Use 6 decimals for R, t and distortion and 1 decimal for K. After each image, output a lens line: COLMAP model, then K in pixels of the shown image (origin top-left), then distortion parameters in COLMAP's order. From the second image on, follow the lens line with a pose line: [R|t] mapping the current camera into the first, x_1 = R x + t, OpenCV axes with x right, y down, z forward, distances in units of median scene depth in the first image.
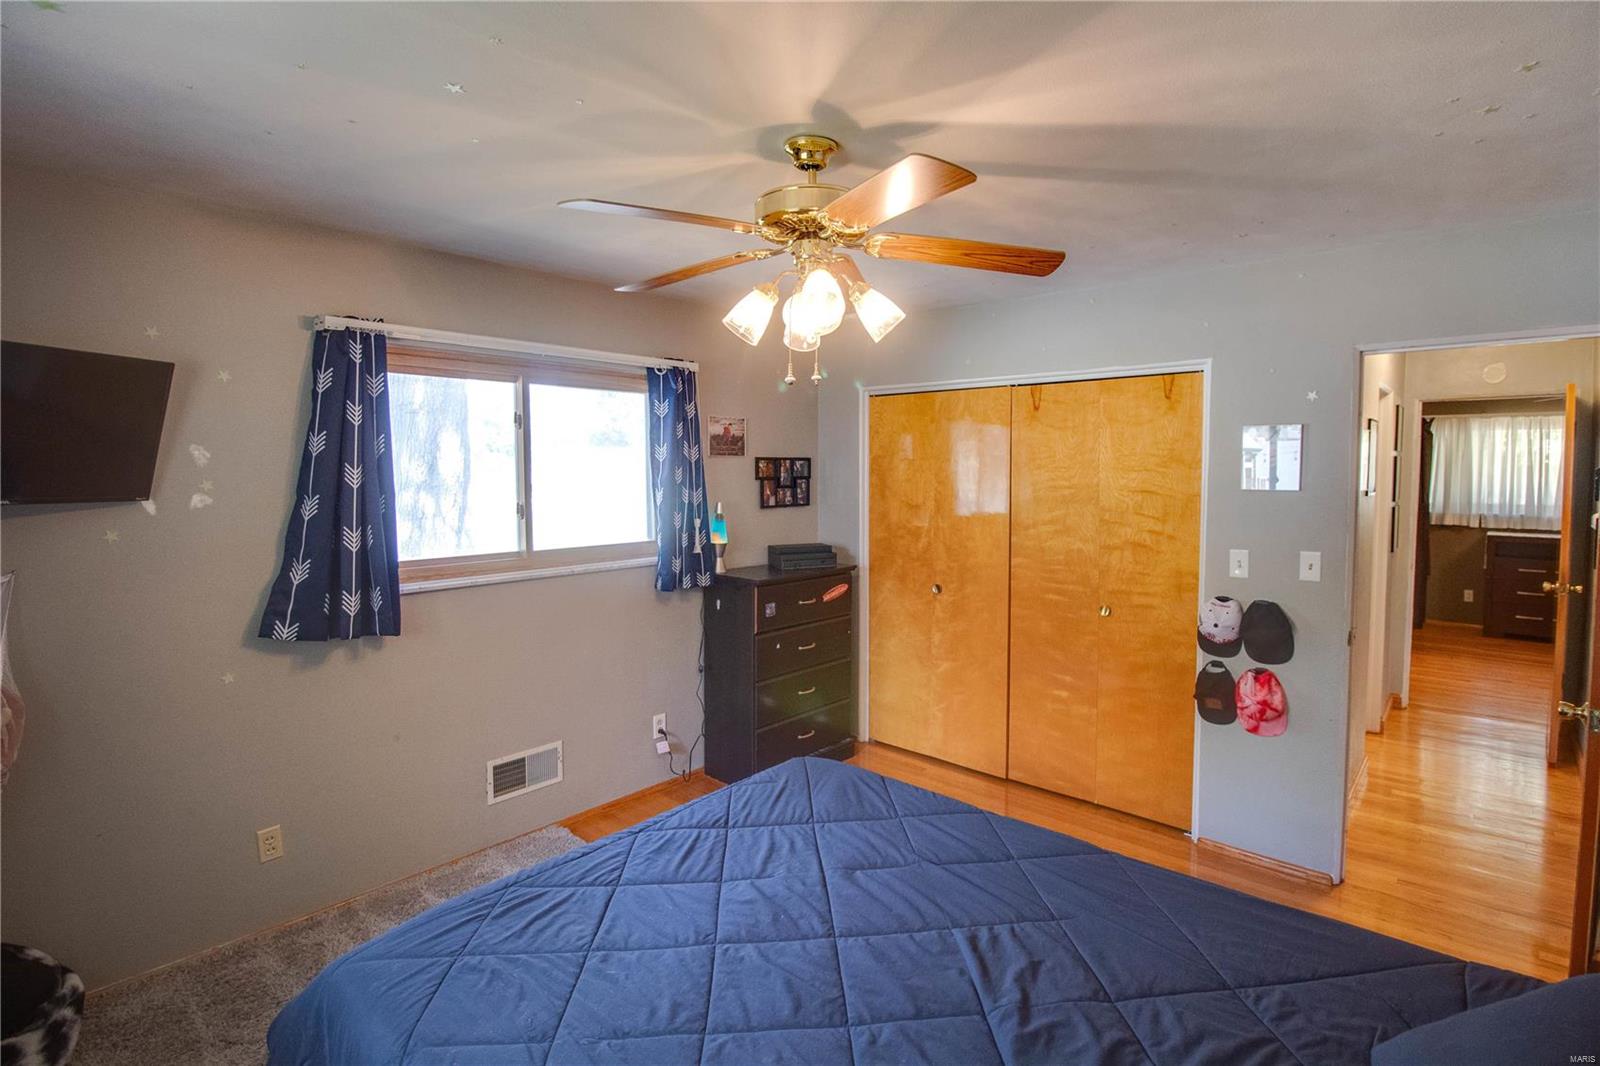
lens RADIAL K [[758.8, 0, 818.7], [0, 758.8, 509.9], [0, 0, 1]] dist [0.002063, -0.009245]
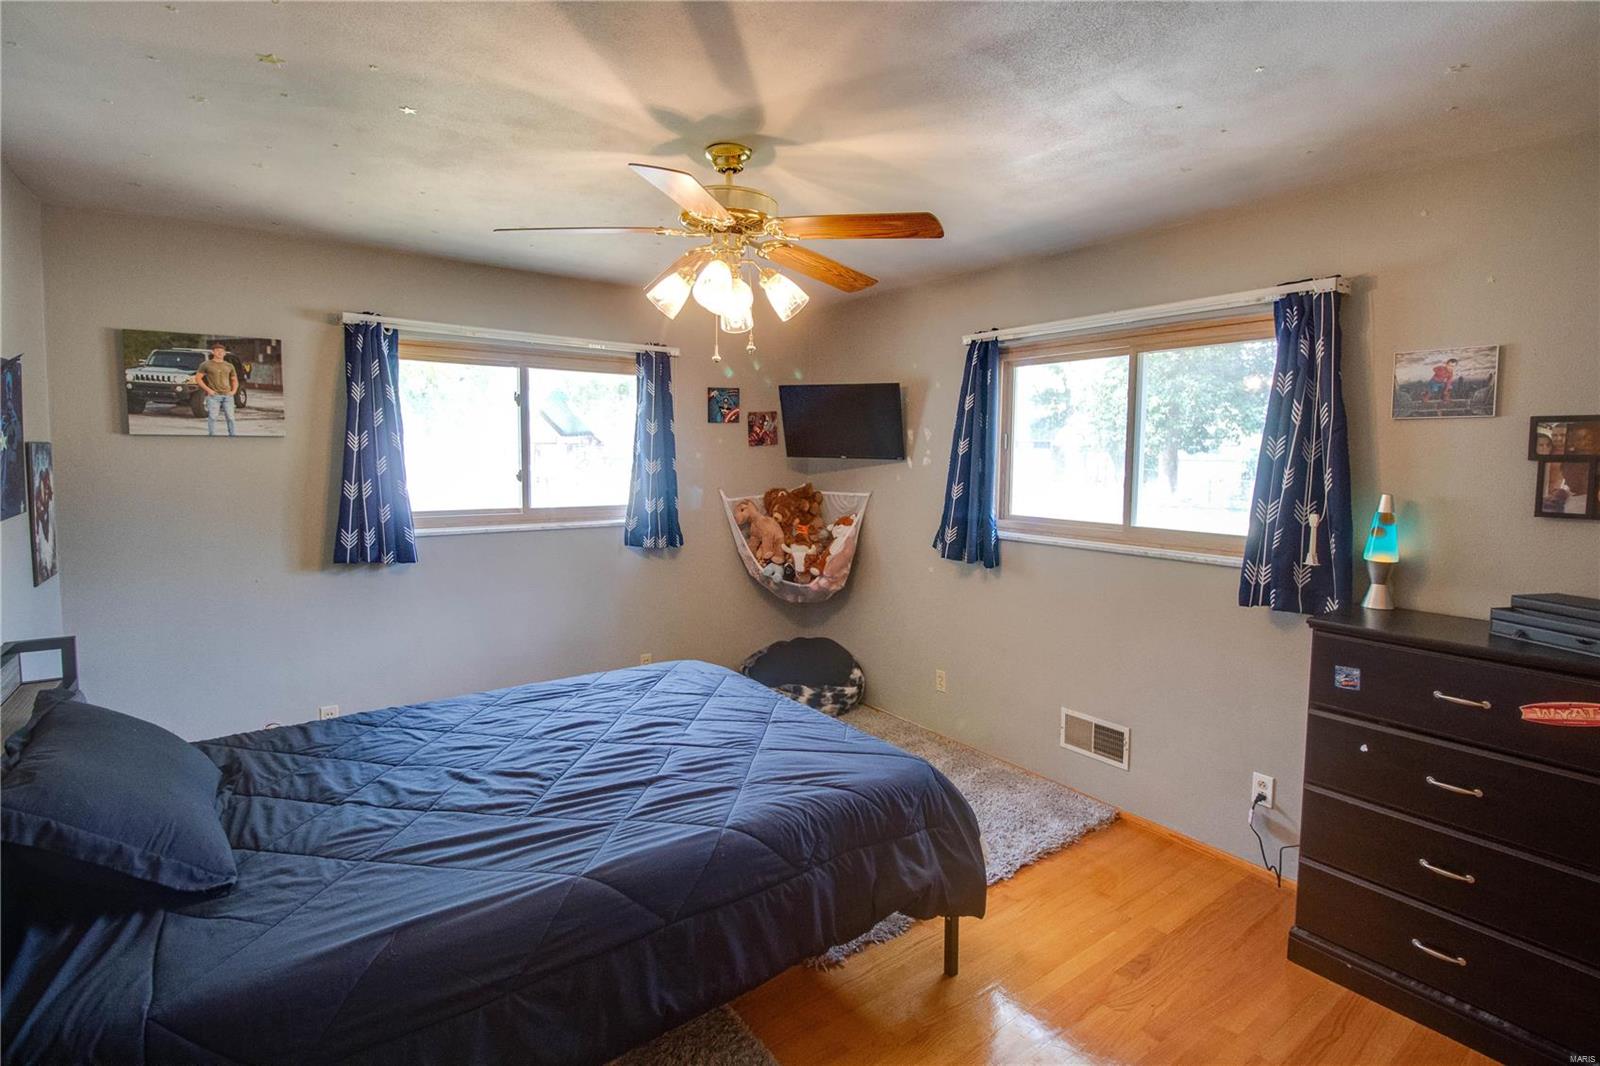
lens RADIAL K [[723.9, 0, 804.2], [0, 723.9, 503.1], [0, 0, 1]] dist [-0.042955, -0.000110]
pose [[-0.192898, 0.066941, -0.978933, 0.547625], [-0.059815, 0.995012, 0.079827, -0.021101], [0.979394, 0.073953, -0.187932, 0.694460]]
